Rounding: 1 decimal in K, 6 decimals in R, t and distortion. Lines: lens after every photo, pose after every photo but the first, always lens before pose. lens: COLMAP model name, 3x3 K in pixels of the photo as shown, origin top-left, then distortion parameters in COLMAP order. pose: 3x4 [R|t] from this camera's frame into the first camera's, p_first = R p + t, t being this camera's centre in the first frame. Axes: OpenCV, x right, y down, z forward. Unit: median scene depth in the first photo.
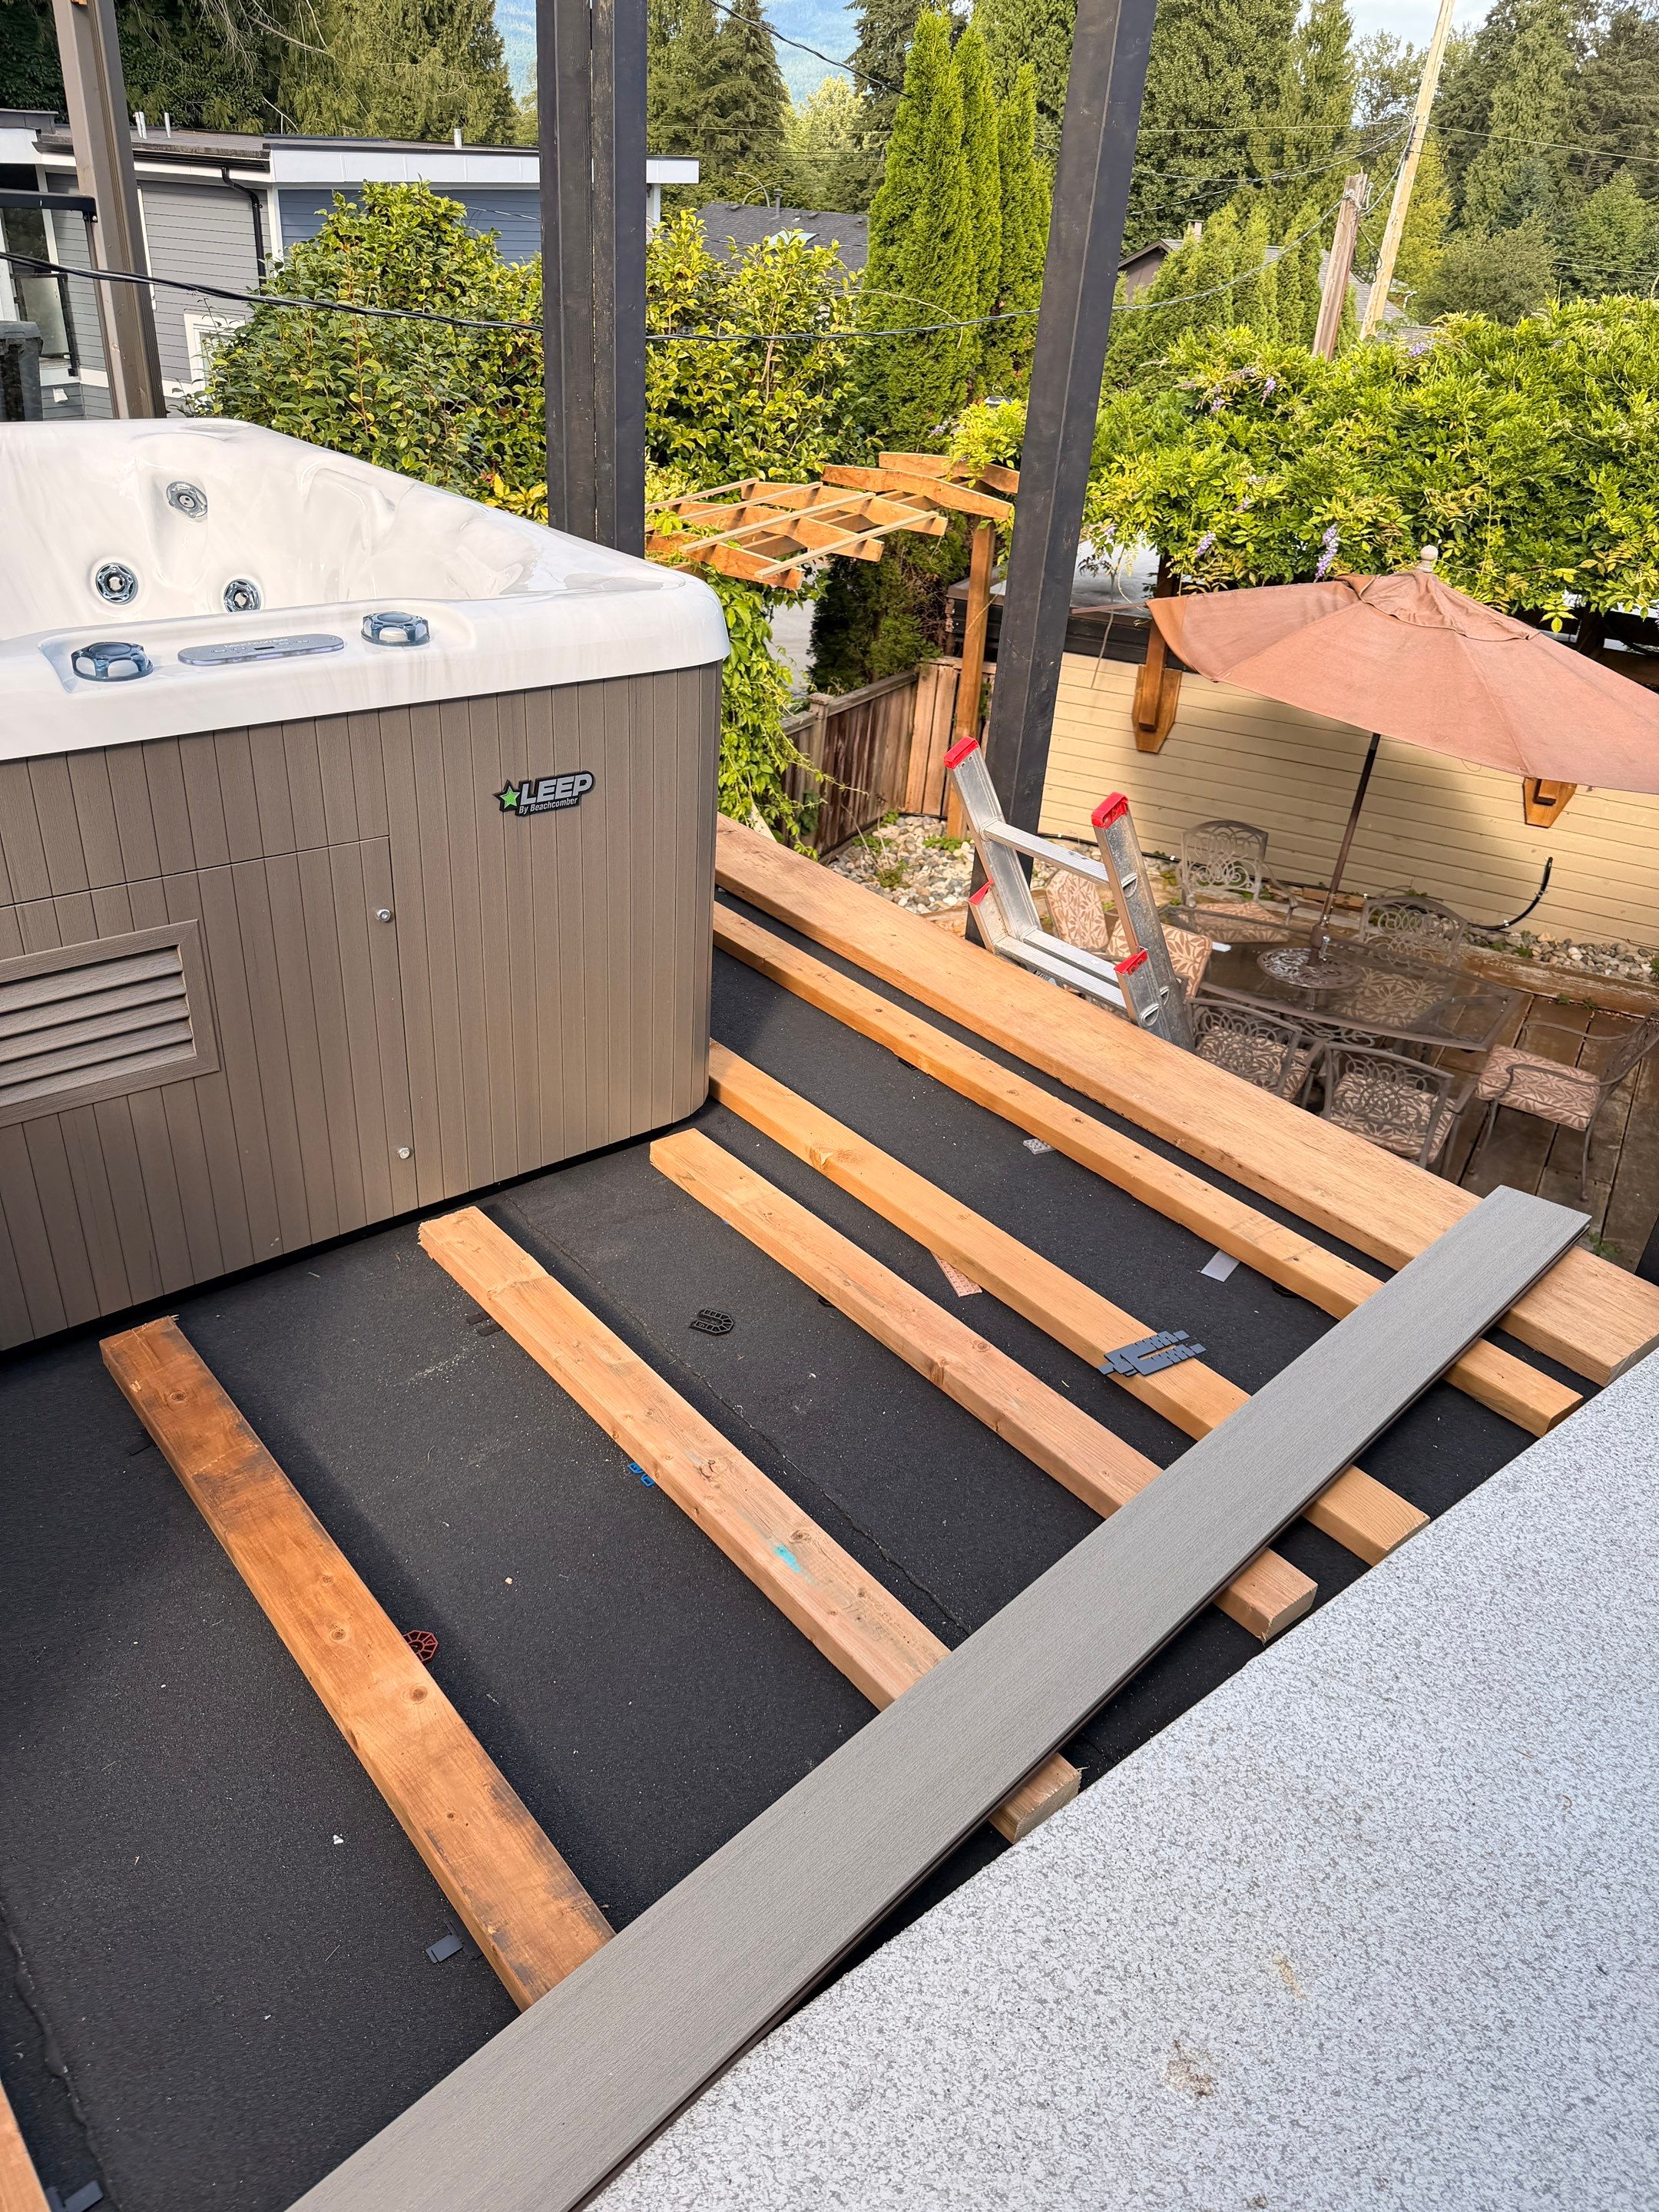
lens RADIAL K [[1557.1, 0, 812.6], [0, 1557.1, 1101.2], [0, 0, 1]] dist [0.040284, -0.053464]
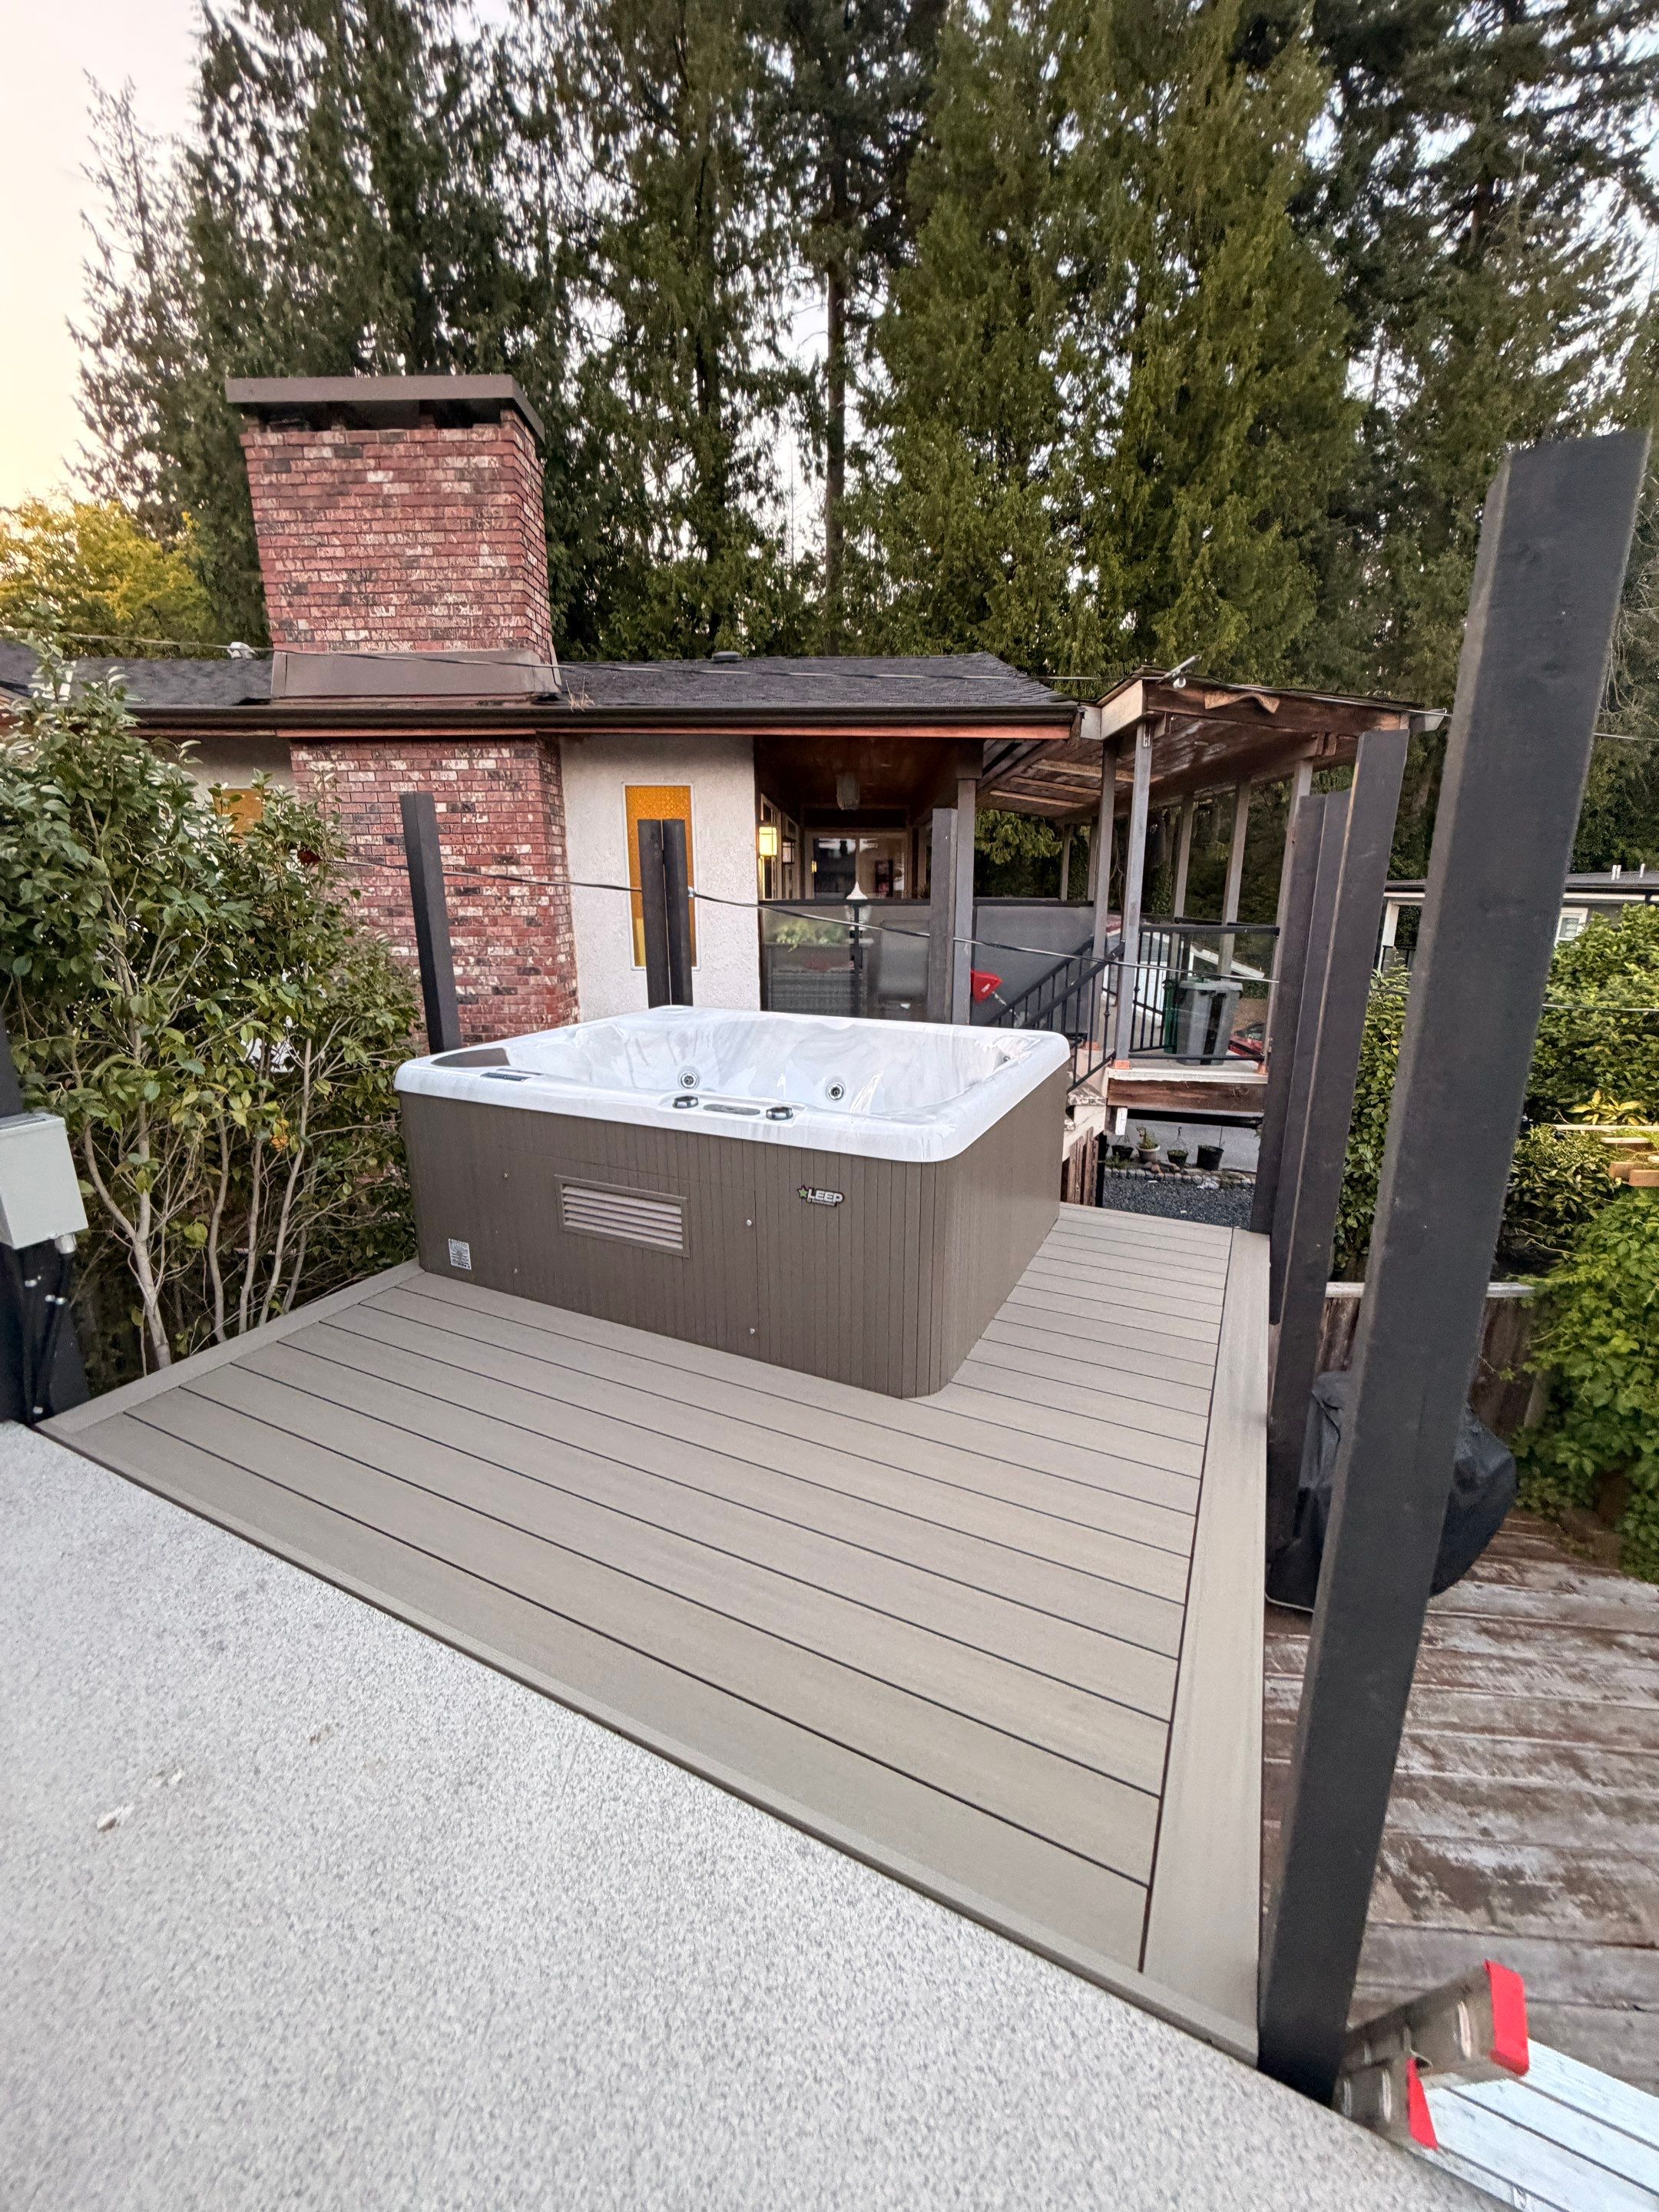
lens RADIAL K [[878.2, 0, 832.5], [0, 878.2, 1099.4], [0, 0, 1]] dist [0.000442, -0.000364]
pose [[0.415706, 0.155059, -0.896184, 0.704915], [-0.425516, 0.904023, -0.040966, -0.210291], [0.803819, 0.398370, 0.441788, 0.312637]]
